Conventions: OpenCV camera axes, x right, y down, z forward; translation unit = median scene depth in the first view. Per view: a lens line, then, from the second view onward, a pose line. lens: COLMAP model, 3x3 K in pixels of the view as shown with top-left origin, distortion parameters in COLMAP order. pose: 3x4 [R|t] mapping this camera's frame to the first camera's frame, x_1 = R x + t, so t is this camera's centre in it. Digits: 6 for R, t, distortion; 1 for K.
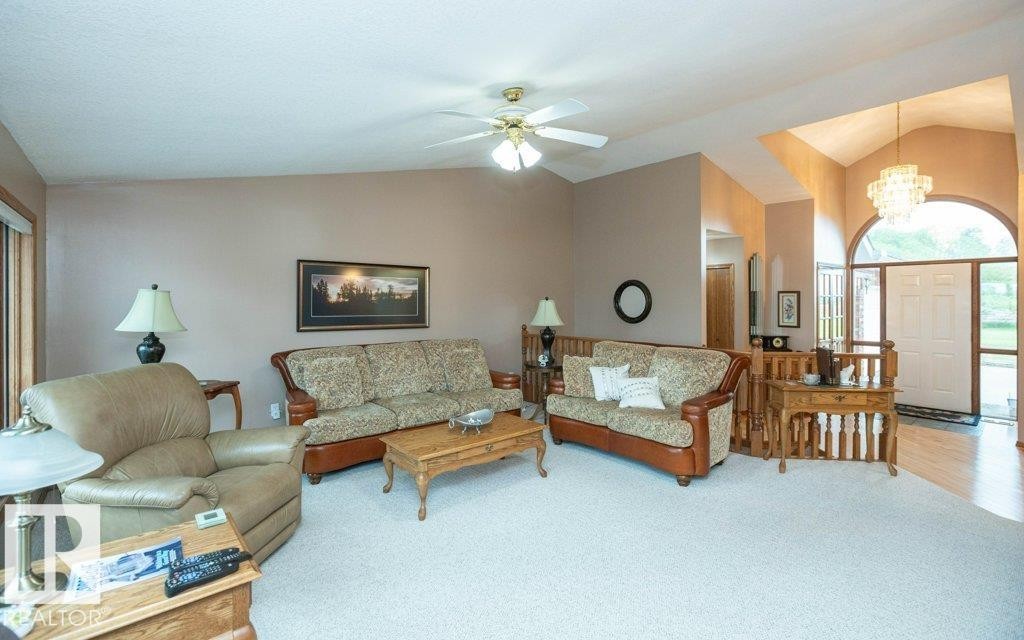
lens RADIAL K [[460.6, 0, 502.5], [0, 460.6, 290.6], [0, 0, 1]] dist [-0.001846, -0.000160]
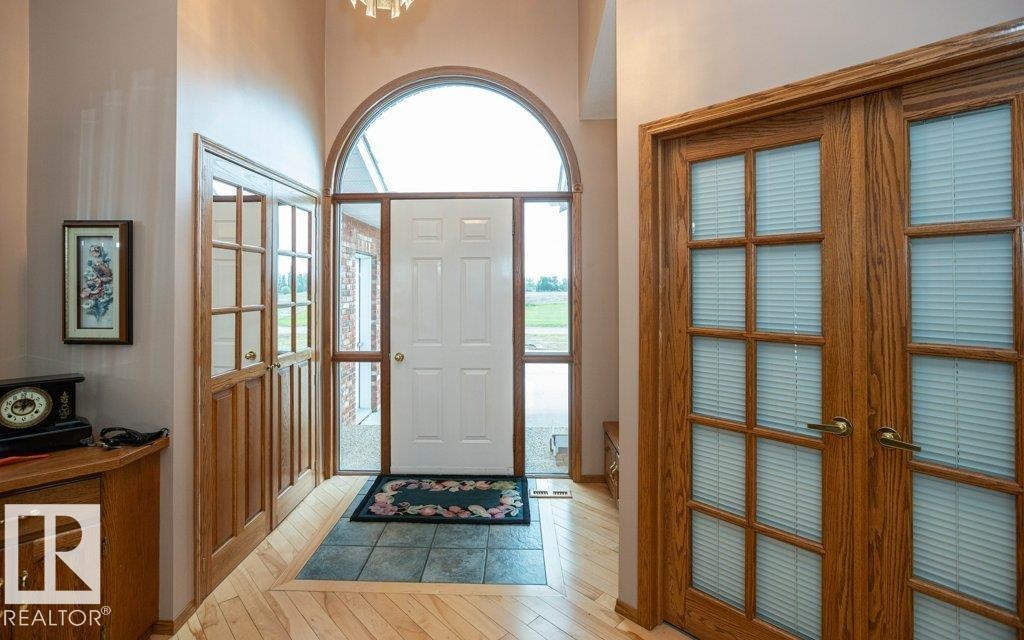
lens RADIAL K [[460.6, 0, 502.5], [0, 460.6, 290.6], [0, 0, 1]] dist [-0.001846, -0.000160]
pose [[0.670173, -0.004664, 0.742190, 0.582340], [-0.001972, 0.999966, 0.008065, 0.043124], [-0.742202, -0.006868, 0.670141, 0.618020]]
